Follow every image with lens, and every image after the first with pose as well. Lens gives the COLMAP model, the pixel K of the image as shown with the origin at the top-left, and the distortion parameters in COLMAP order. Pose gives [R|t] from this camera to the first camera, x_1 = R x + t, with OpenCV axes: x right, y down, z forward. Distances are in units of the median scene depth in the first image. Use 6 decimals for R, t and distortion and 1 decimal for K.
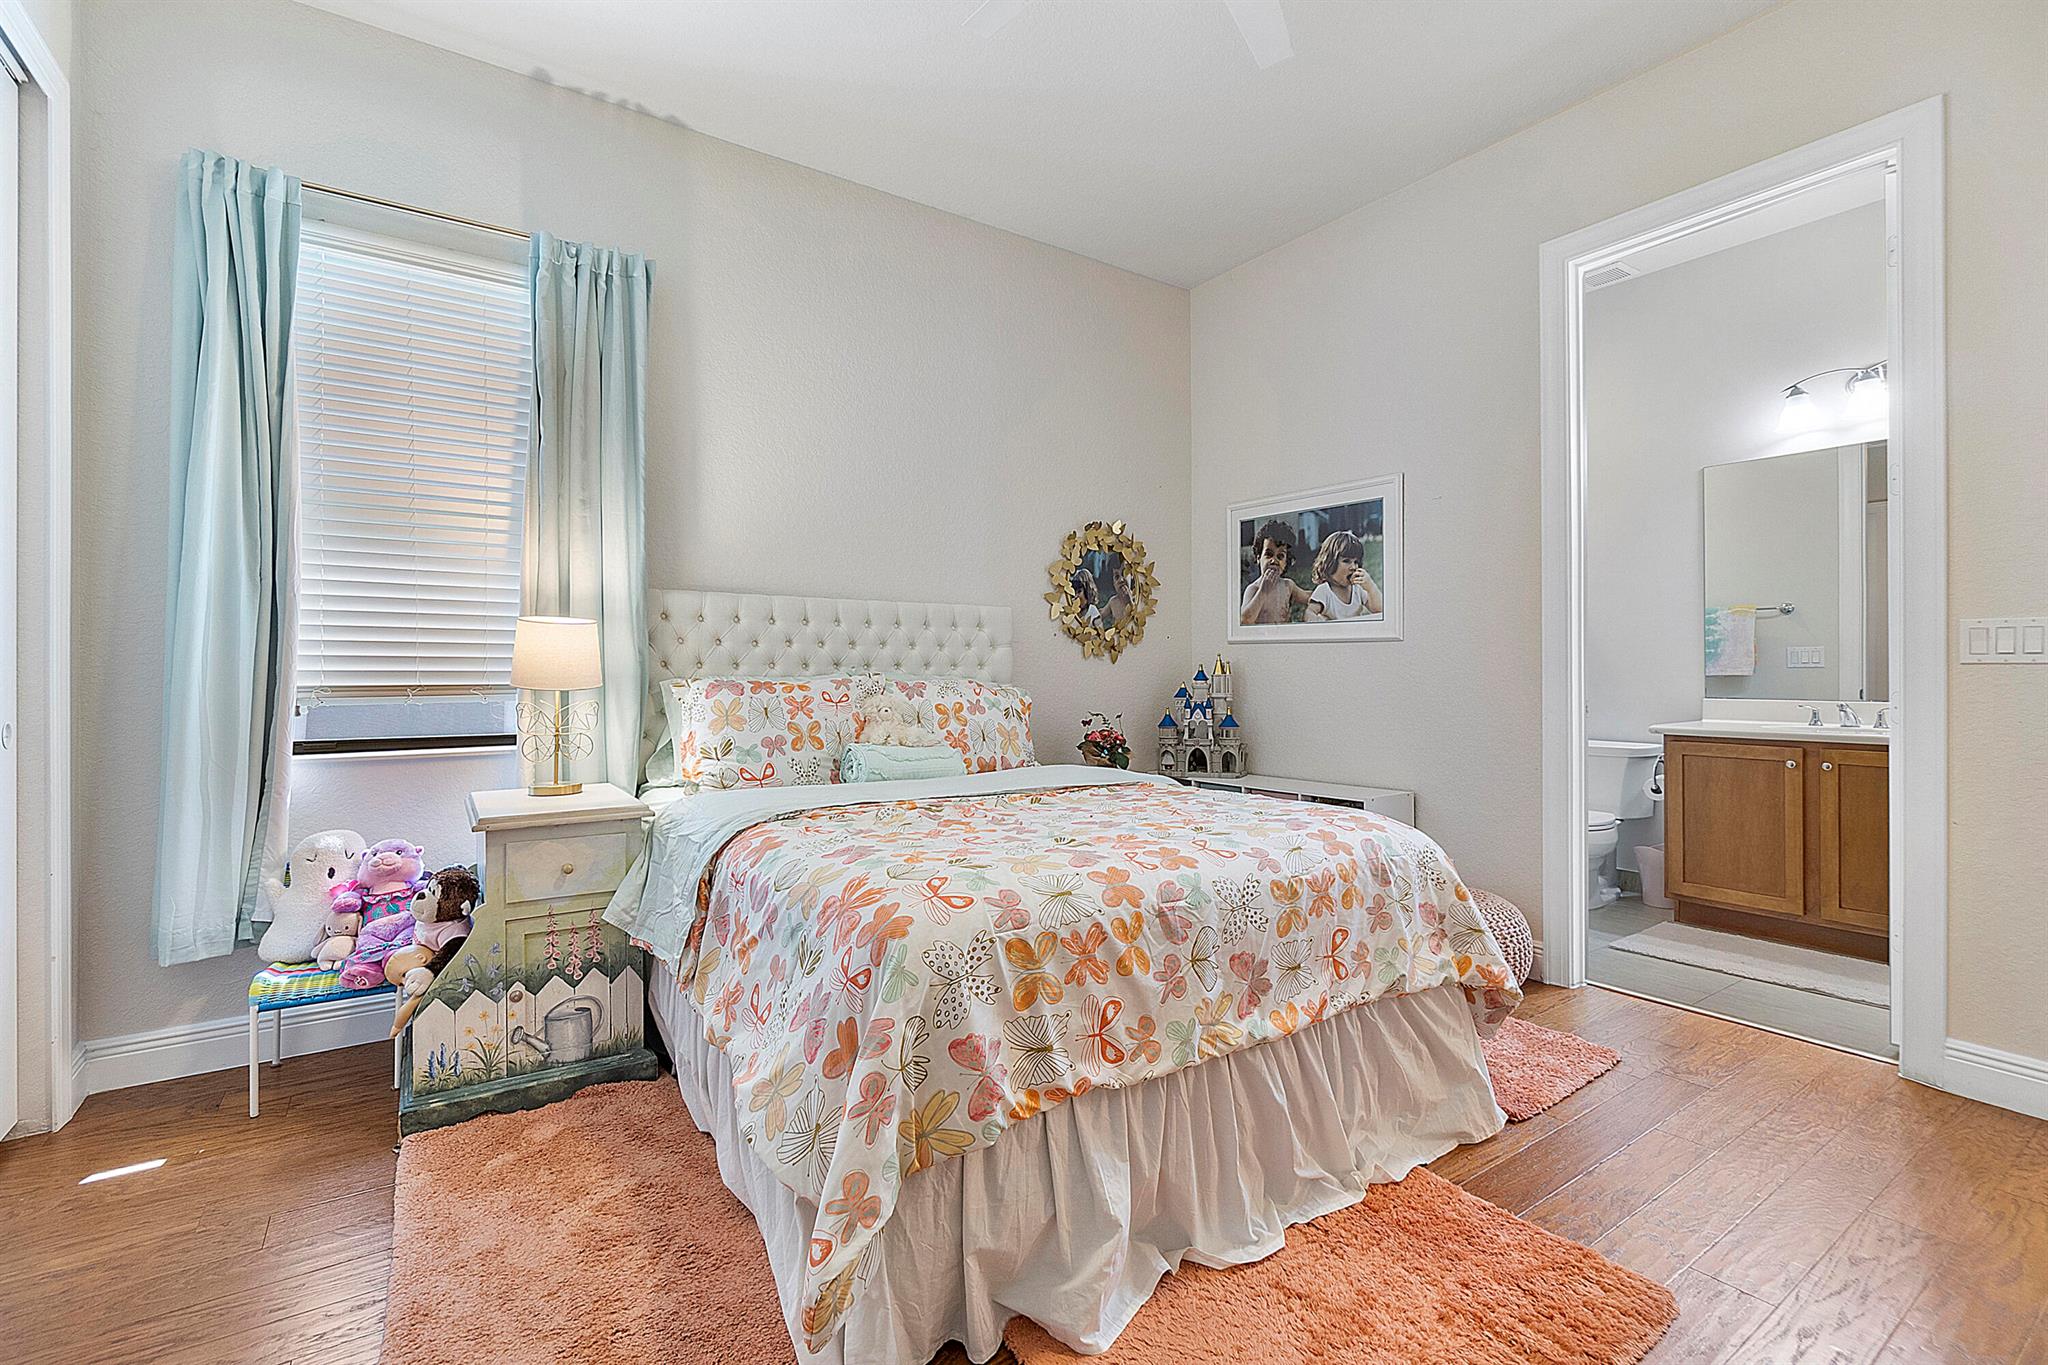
lens RADIAL K [[892.1, 0, 1020.8], [0, 892.1, 672.0], [0, 0, 1]] dist [-0.005128, -0.000423]
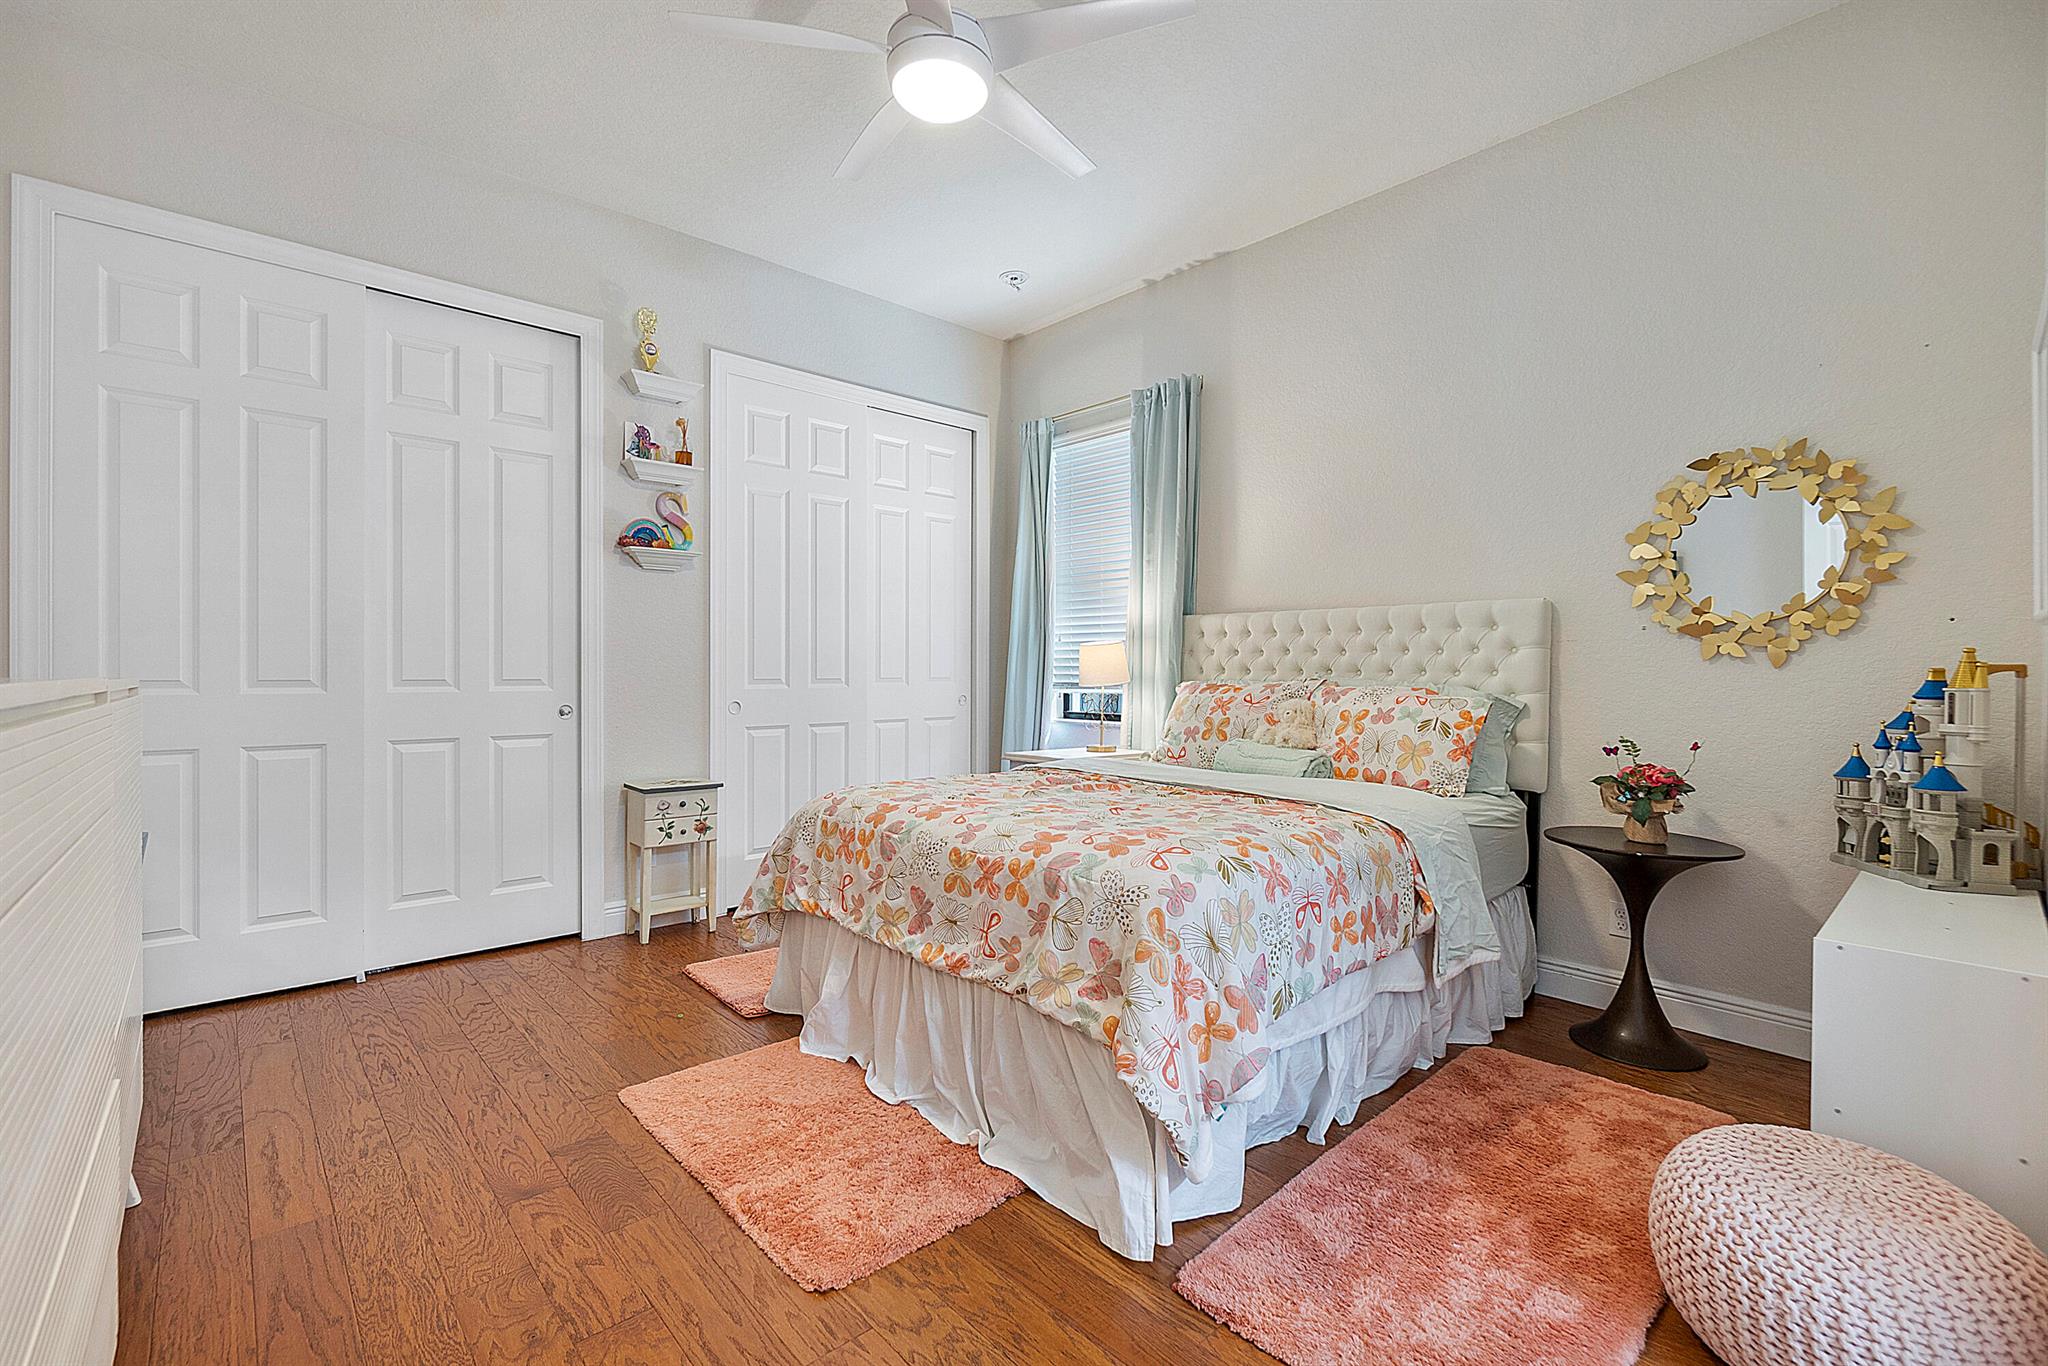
lens RADIAL K [[887.9, 0, 1017.2], [0, 887.9, 674.7], [0, 0, 1]] dist [-0.002369, -0.000114]
pose [[0.149355, 0.004744, -0.988772, 0.938864], [-0.006042, 0.999974, 0.003886, -0.005783], [0.988765, 0.005394, 0.149380, 0.561226]]
